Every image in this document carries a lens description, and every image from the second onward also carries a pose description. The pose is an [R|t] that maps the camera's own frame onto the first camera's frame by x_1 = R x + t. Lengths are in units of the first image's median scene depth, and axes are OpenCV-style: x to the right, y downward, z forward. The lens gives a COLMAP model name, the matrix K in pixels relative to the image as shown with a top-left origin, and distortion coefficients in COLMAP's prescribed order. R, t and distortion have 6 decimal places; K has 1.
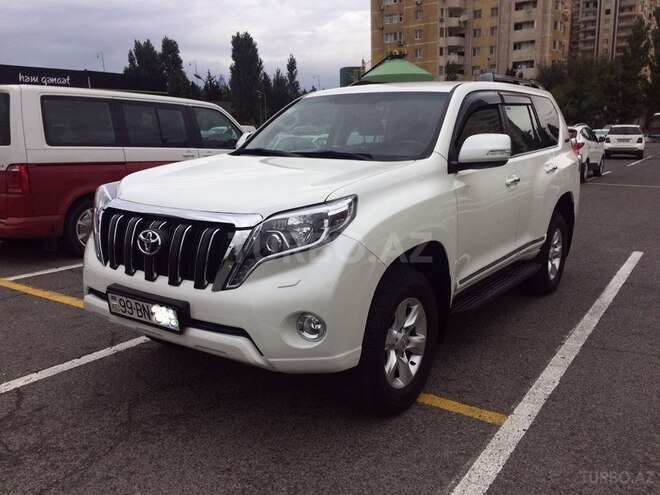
lens RADIAL K [[549.5, 0, 330.0], [0, 549.5, 247.5], [0, 0, 1]] dist [0.072740, -0.094425]
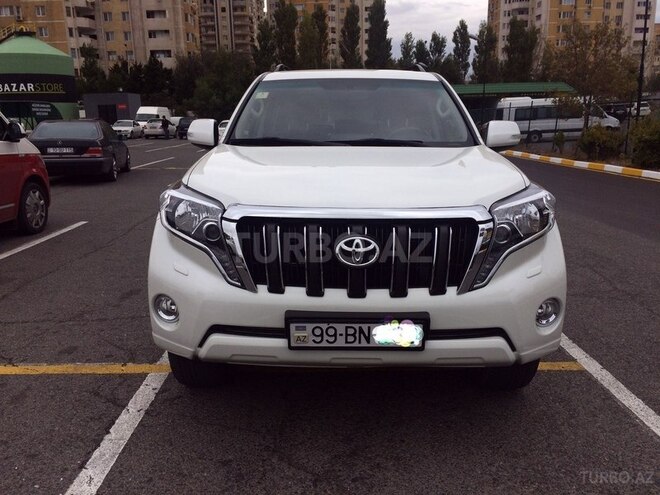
lens RADIAL K [[549.5, 0, 330.0], [0, 549.5, 247.5], [0, 0, 1]] dist [0.072740, -0.094425]
pose [[0.830036, -0.122361, 0.544122, -0.808432], [0.111801, 0.992337, 0.052606, -0.063510], [-0.546390, 0.017168, 0.837355, 0.331196]]
